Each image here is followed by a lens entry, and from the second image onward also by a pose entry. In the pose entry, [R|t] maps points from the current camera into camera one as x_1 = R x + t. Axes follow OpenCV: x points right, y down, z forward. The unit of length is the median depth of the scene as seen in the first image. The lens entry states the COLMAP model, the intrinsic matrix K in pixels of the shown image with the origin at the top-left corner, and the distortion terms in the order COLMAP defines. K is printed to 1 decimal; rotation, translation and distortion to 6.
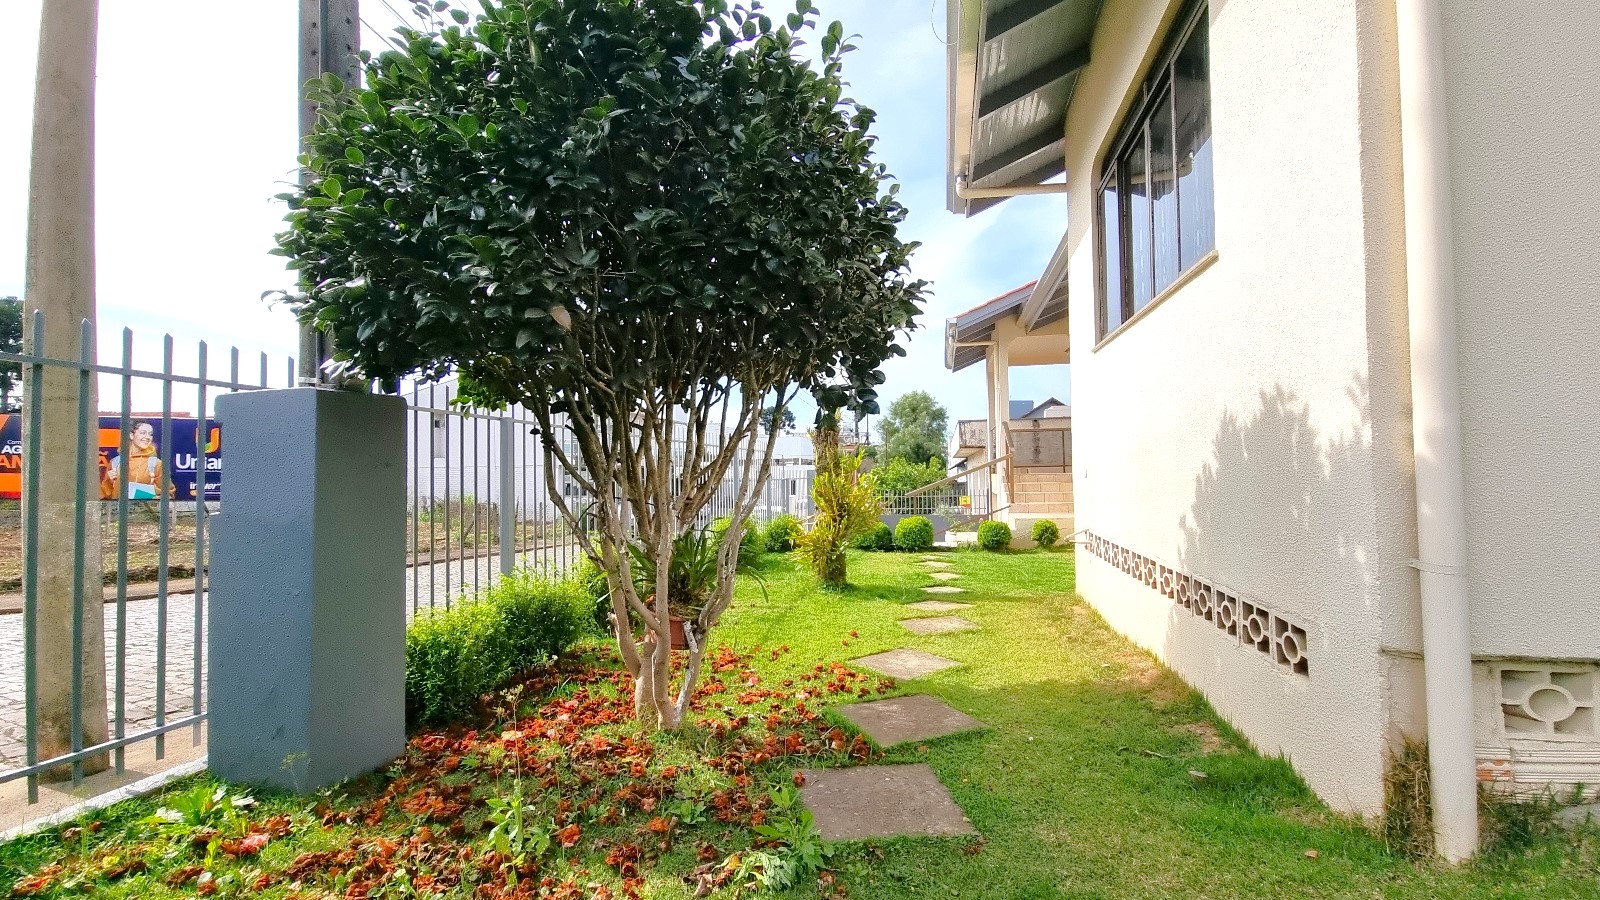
lens RADIAL K [[673.6, 0, 809.8], [0, 673.6, 454.6], [0, 0, 1]] dist [0.016702, -0.008462]
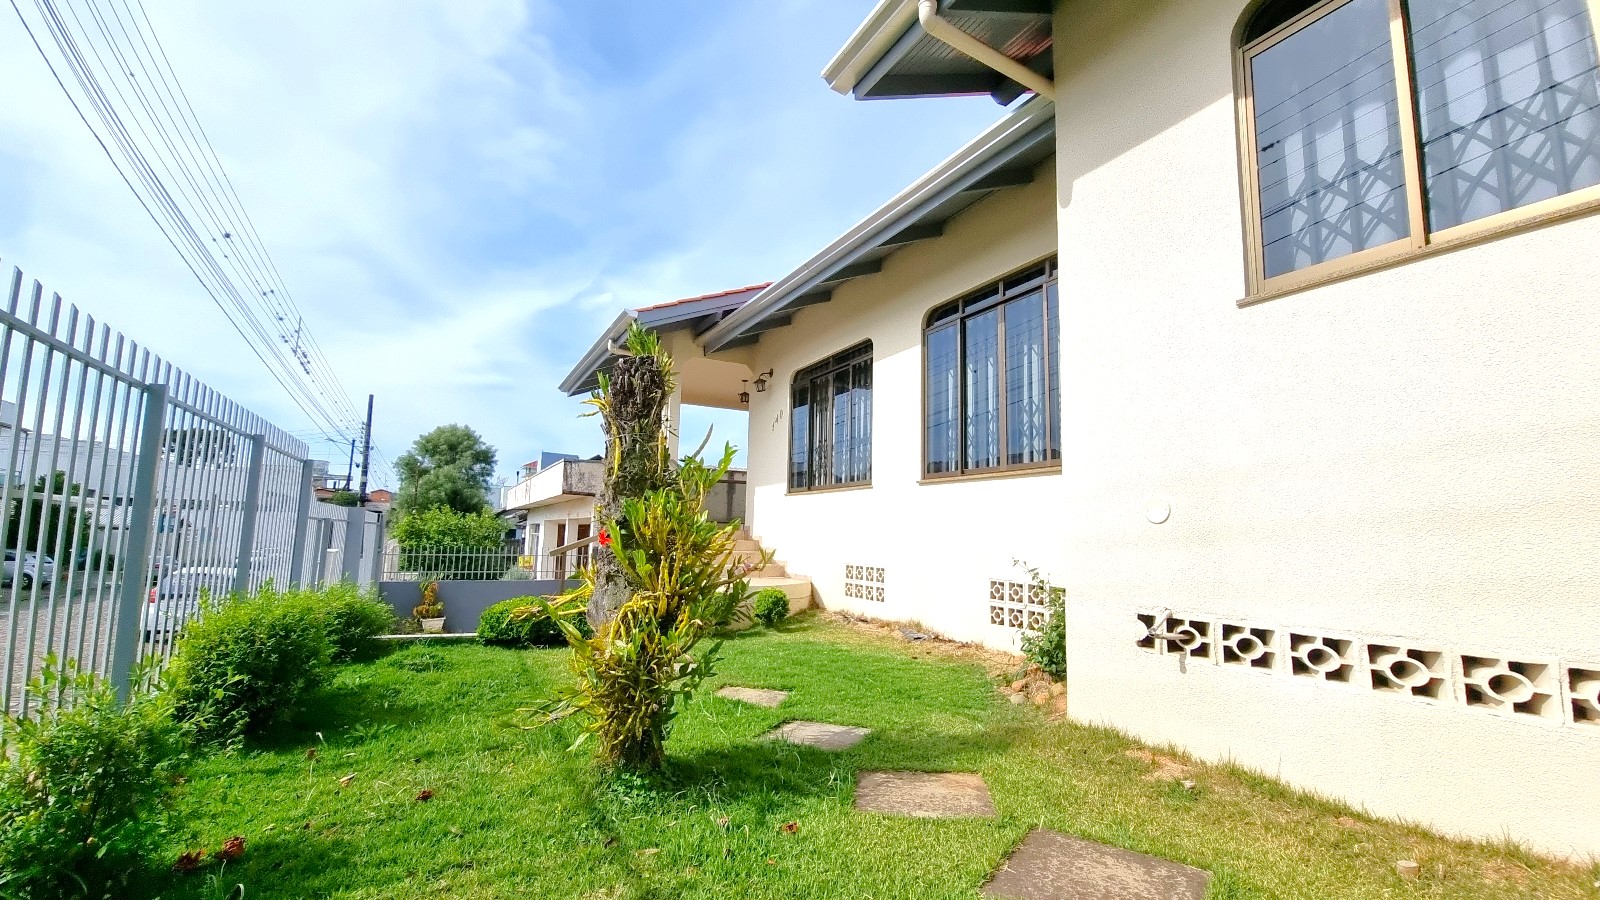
lens RADIAL K [[673.6, 0, 809.8], [0, 673.6, 454.6], [0, 0, 1]] dist [0.016702, -0.008462]
pose [[0.761689, 0.109240, 0.638668, -0.034432], [-0.050406, 0.992688, -0.109679, 0.008880], [-0.645979, 0.051348, 0.761626, 0.119939]]
